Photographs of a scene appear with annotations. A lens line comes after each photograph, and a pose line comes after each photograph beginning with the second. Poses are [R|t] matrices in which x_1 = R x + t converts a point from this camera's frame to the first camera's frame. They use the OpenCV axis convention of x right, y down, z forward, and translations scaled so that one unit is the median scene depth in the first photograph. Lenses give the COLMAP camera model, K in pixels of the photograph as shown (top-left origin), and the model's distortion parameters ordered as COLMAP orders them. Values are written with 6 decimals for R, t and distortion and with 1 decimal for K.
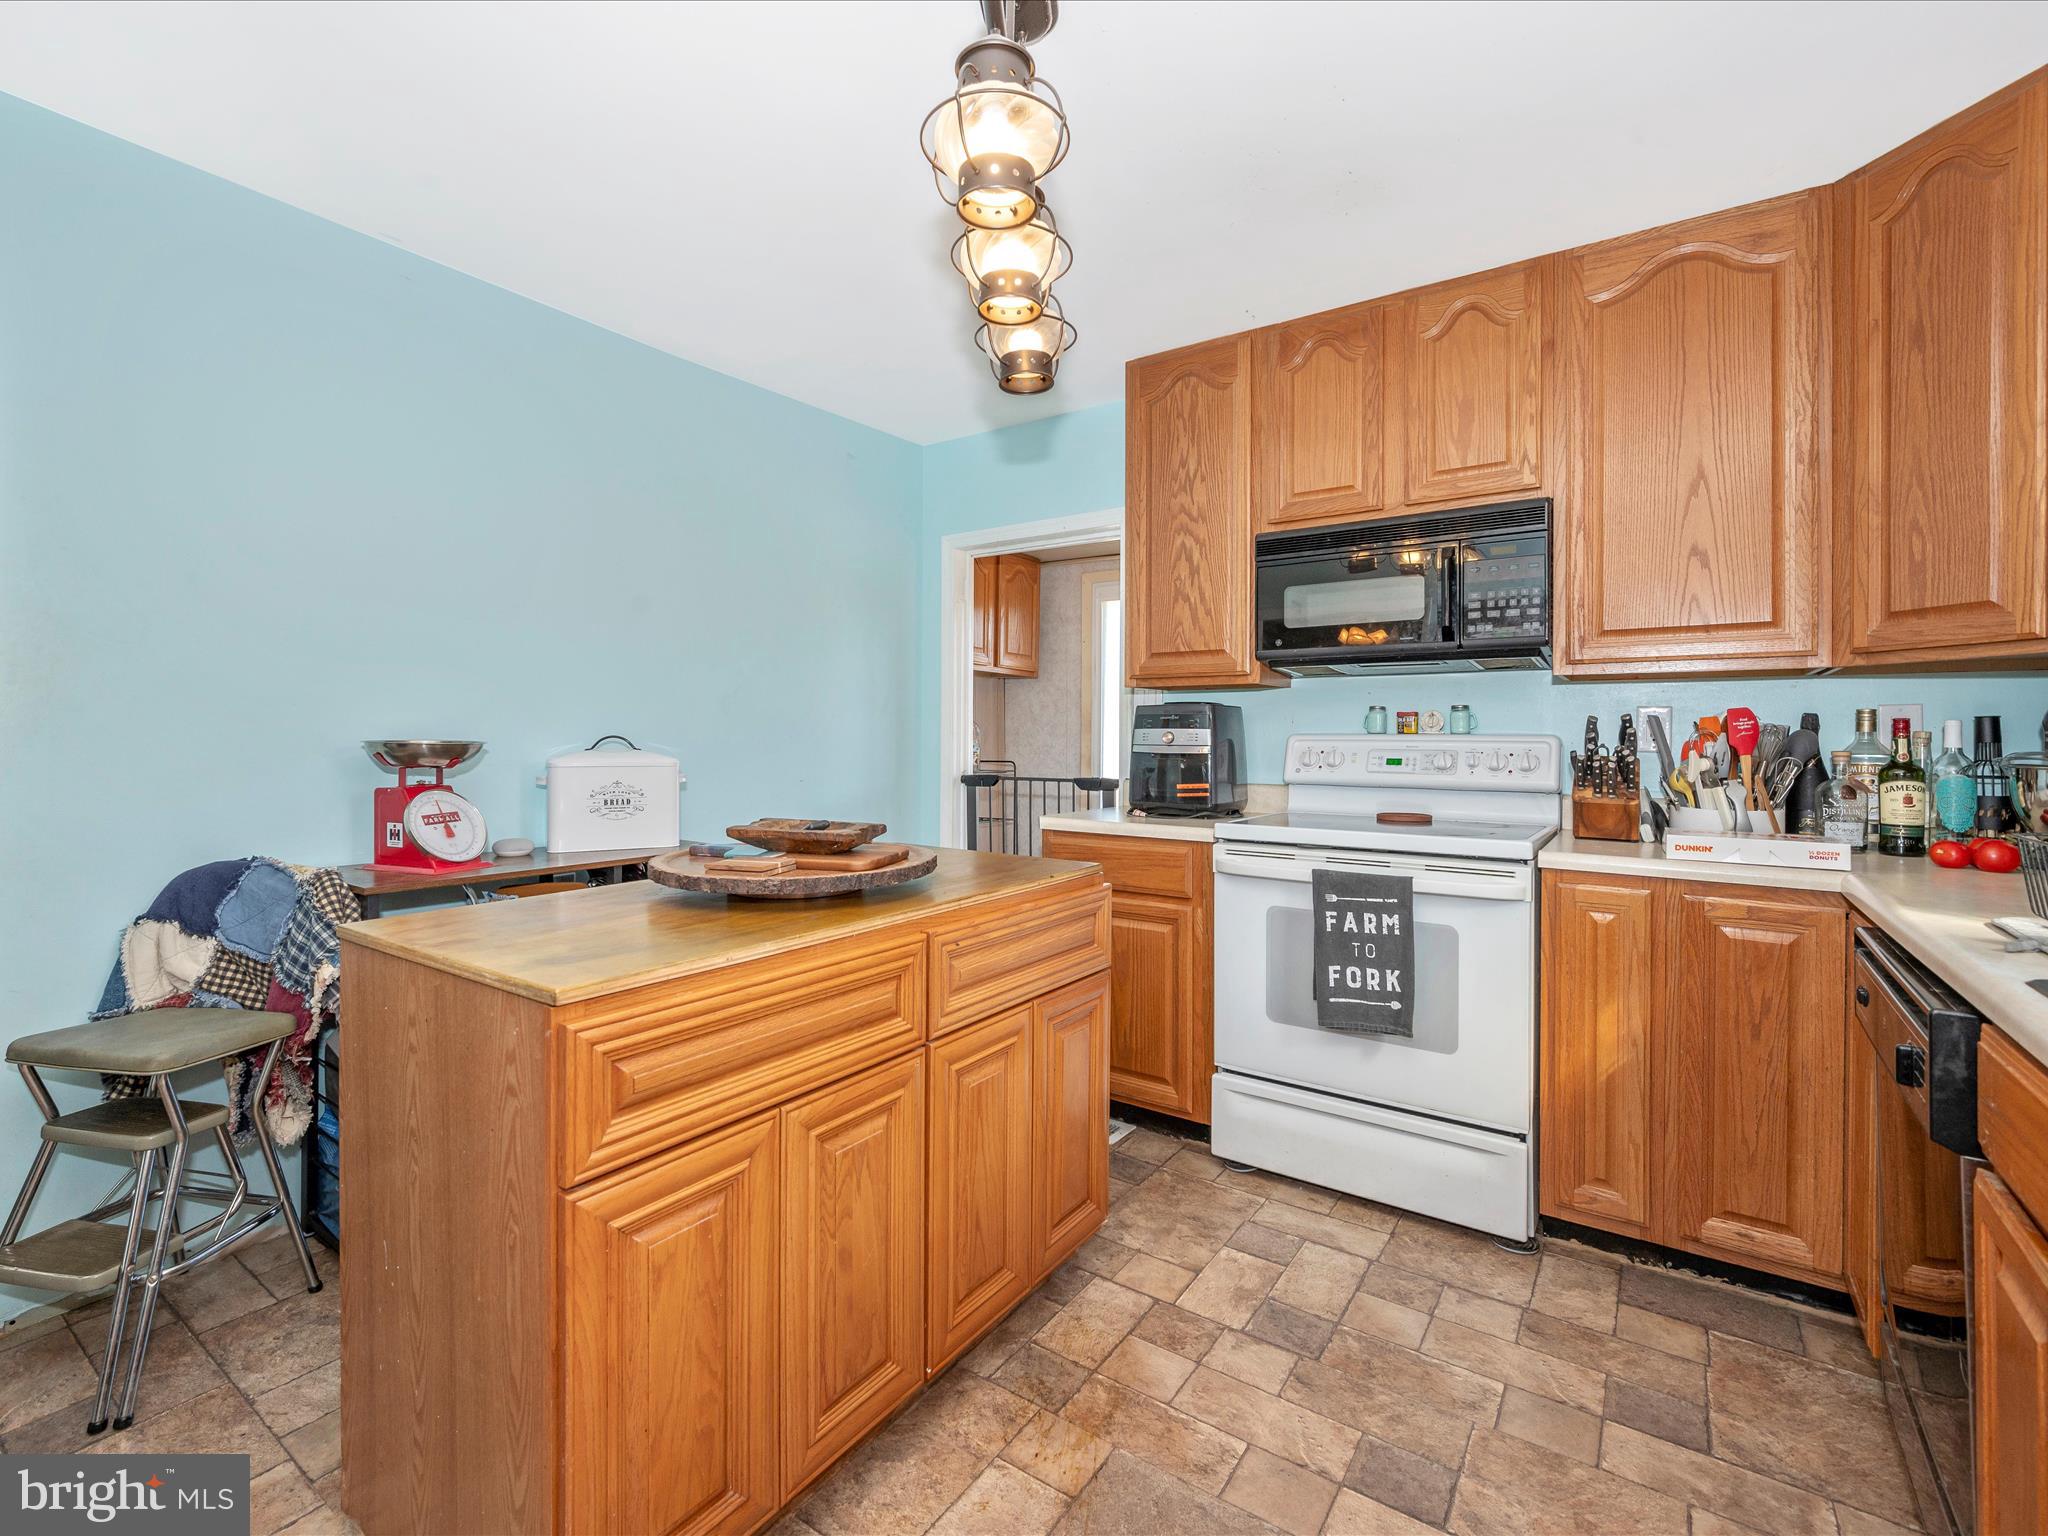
lens RADIAL K [[924.9, 0, 1009.8], [0, 924.9, 732.5], [0, 0, 1]] dist [0.000089, -0.000702]
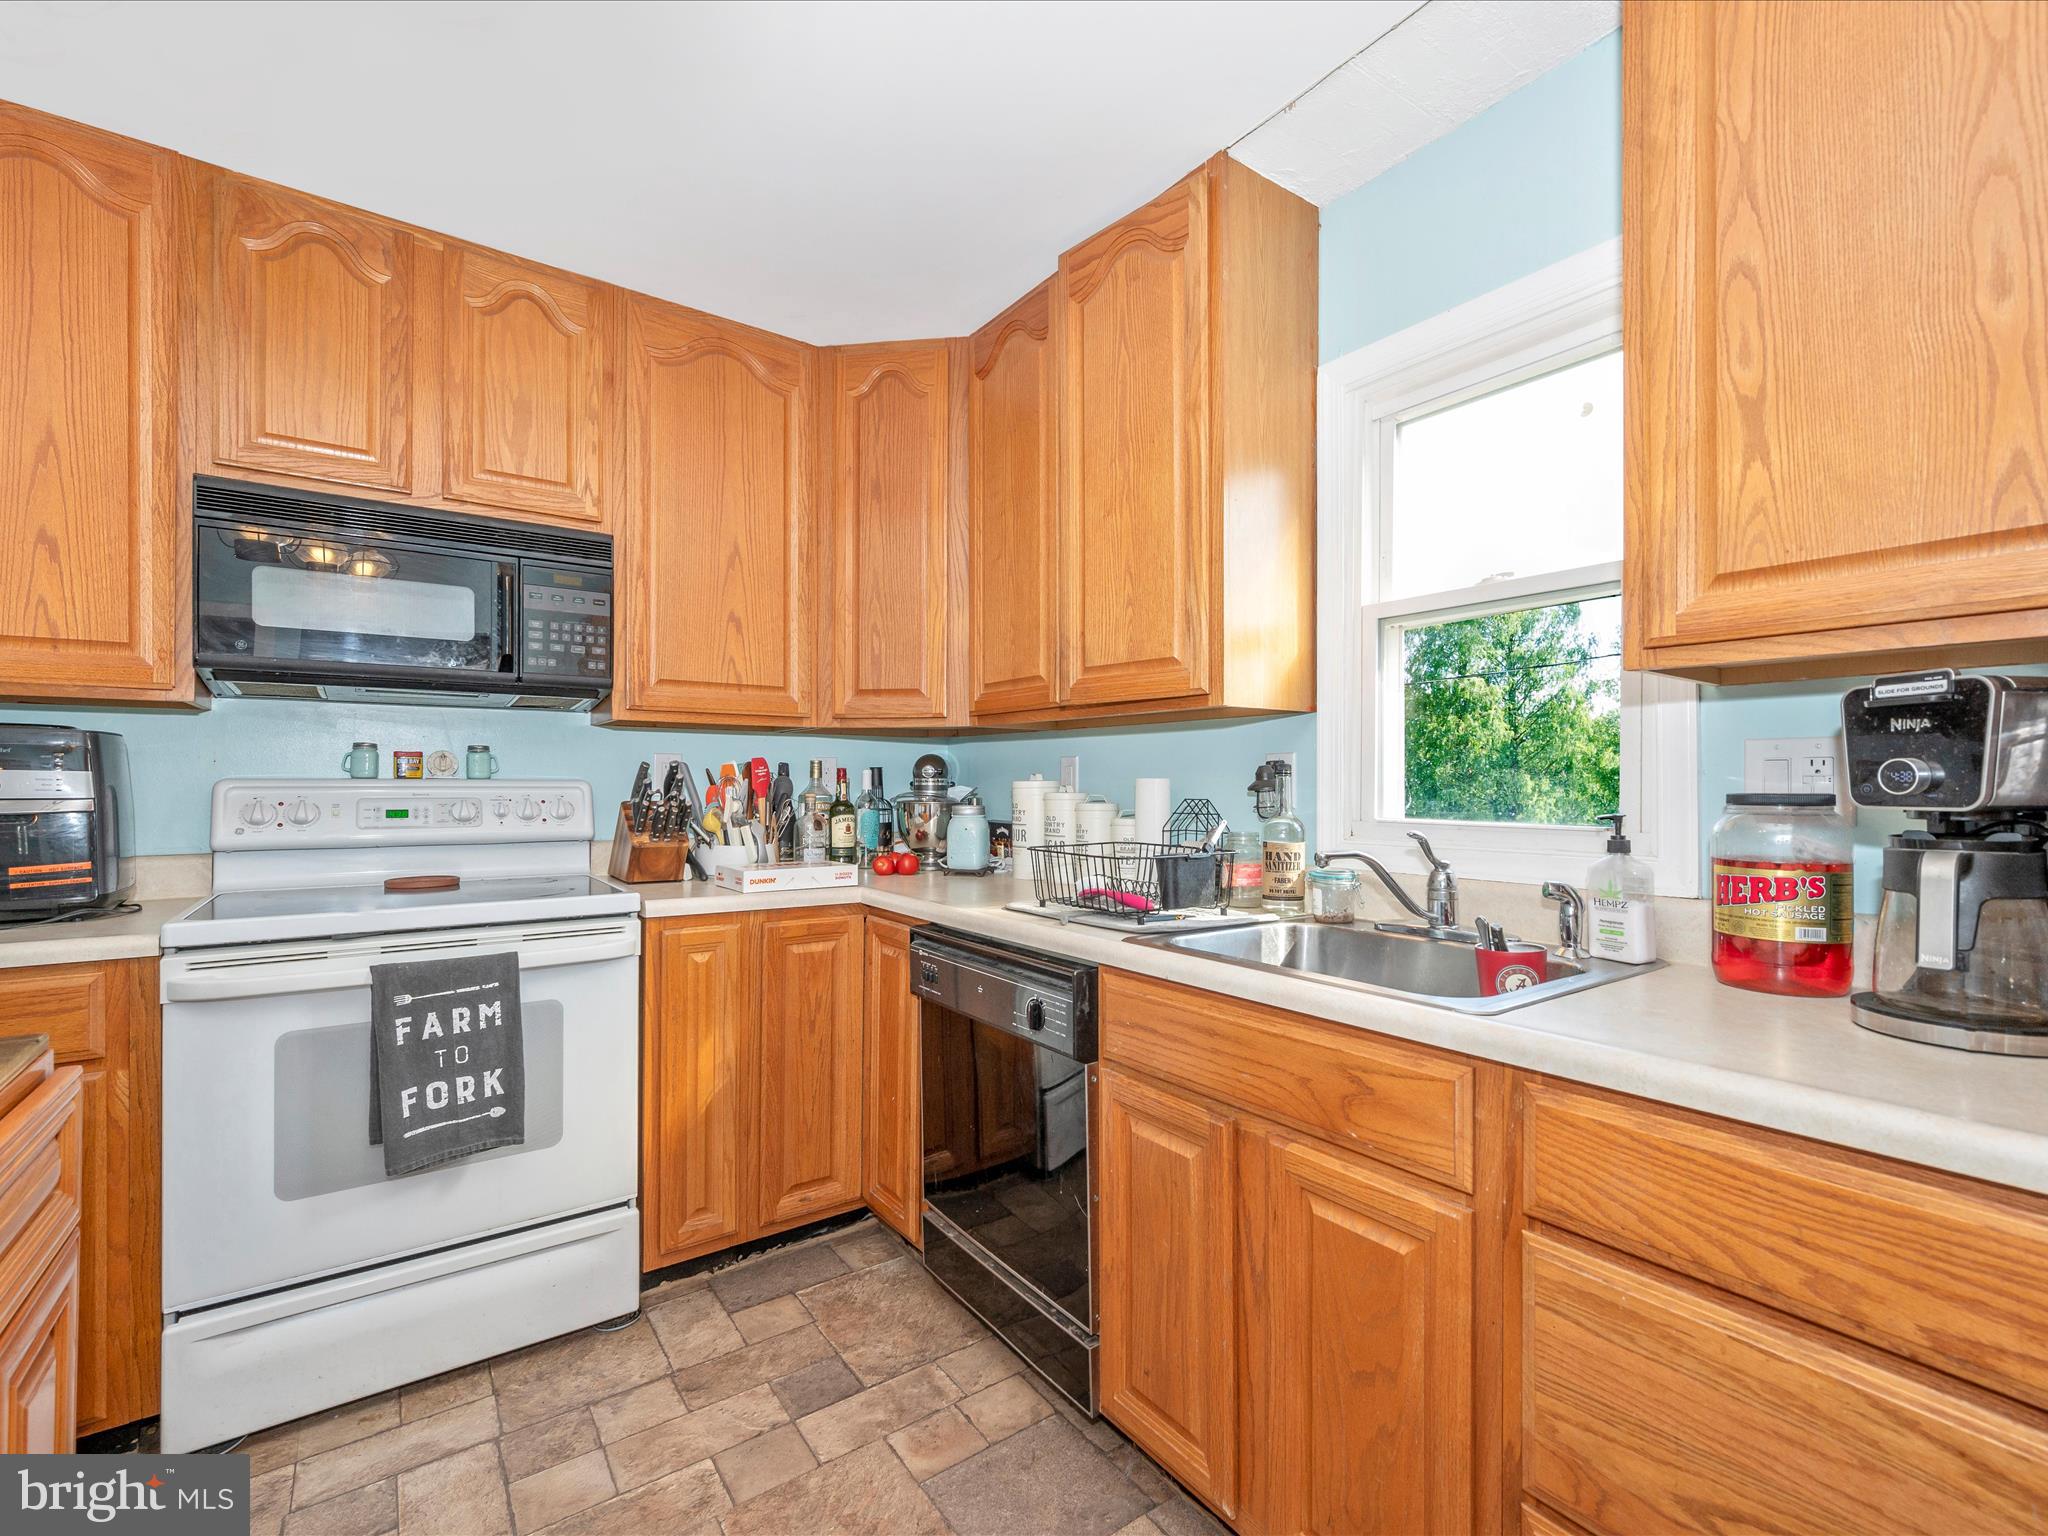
lens RADIAL K [[922.8, 0, 1010.0], [0, 922.8, 779.7], [0, 0, 1]] dist [0.000945, 0.000018]
pose [[0.321773, -0.003222, 0.946811, -0.216654], [-0.006287, 0.999965, 0.005540, -0.007077], [-0.946796, -0.007735, 0.321742, 0.317661]]
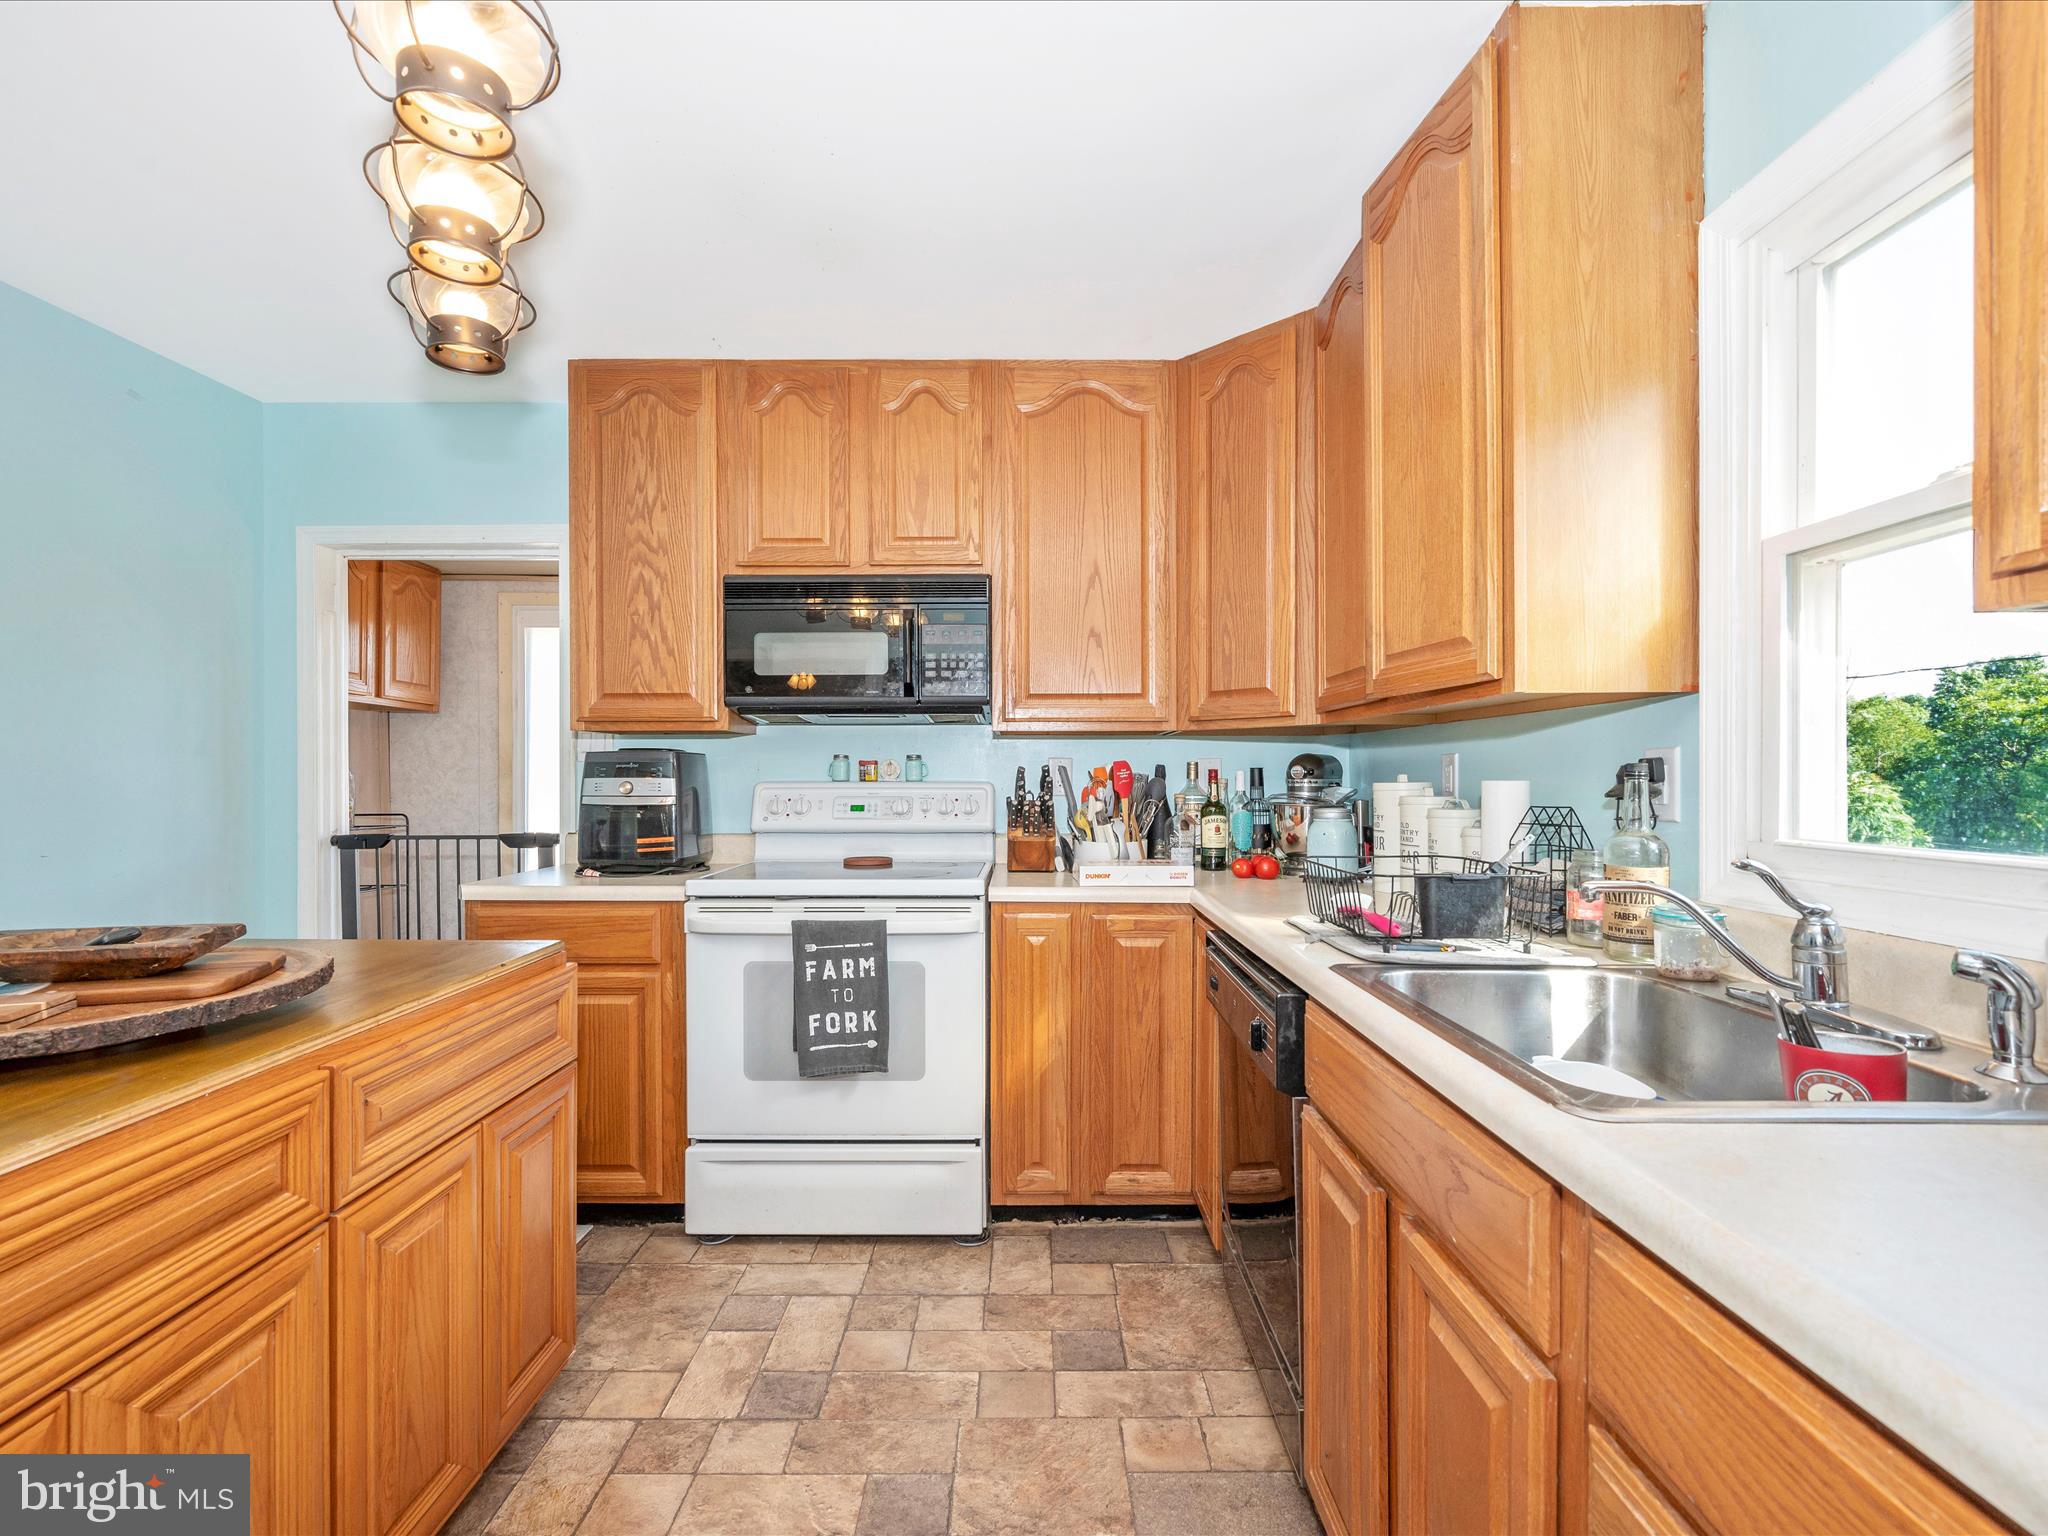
lens RADIAL K [[917.7, 0, 1015.2], [0, 917.7, 777.1], [0, 0, 1]] dist [0.000727, 0.000234]
pose [[0.818773, -0.008691, 0.574051, -0.045184], [0.003529, 0.999943, 0.010105, -0.017400], [-0.574106, -0.006247, 0.818757, 0.059704]]
